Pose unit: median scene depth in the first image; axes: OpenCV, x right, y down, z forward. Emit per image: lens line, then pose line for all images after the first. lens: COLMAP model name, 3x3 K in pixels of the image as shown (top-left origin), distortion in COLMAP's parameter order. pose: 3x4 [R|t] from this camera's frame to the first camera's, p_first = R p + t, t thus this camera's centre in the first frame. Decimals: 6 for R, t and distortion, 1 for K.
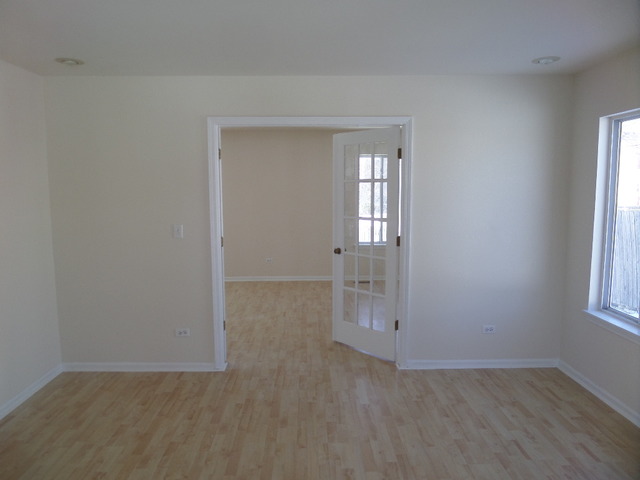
lens RADIAL K [[460.5, 0, 320.0], [0, 460.5, 240.0], [0, 0, 1]] dist [-0.002833, -0.000212]
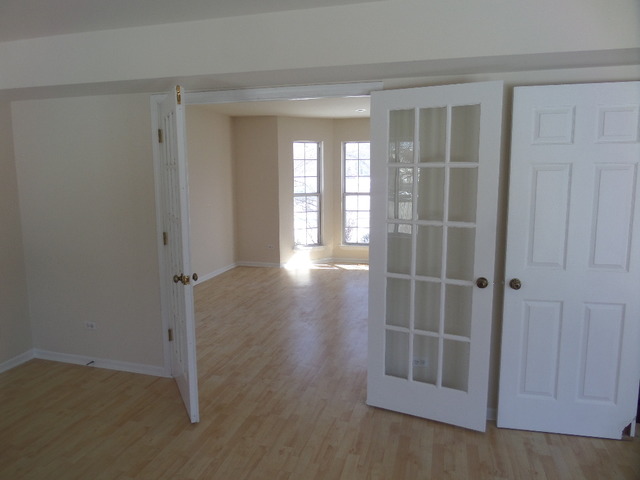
lens RADIAL K [[460.5, 0, 320.0], [0, 460.5, 240.0], [0, 0, 1]] dist [-0.002833, -0.000212]
pose [[-0.958552, -0.046837, 0.281043, -0.386061], [0.025694, 0.968167, 0.248982, -0.225729], [-0.283758, 0.245883, -0.926835, 1.936463]]
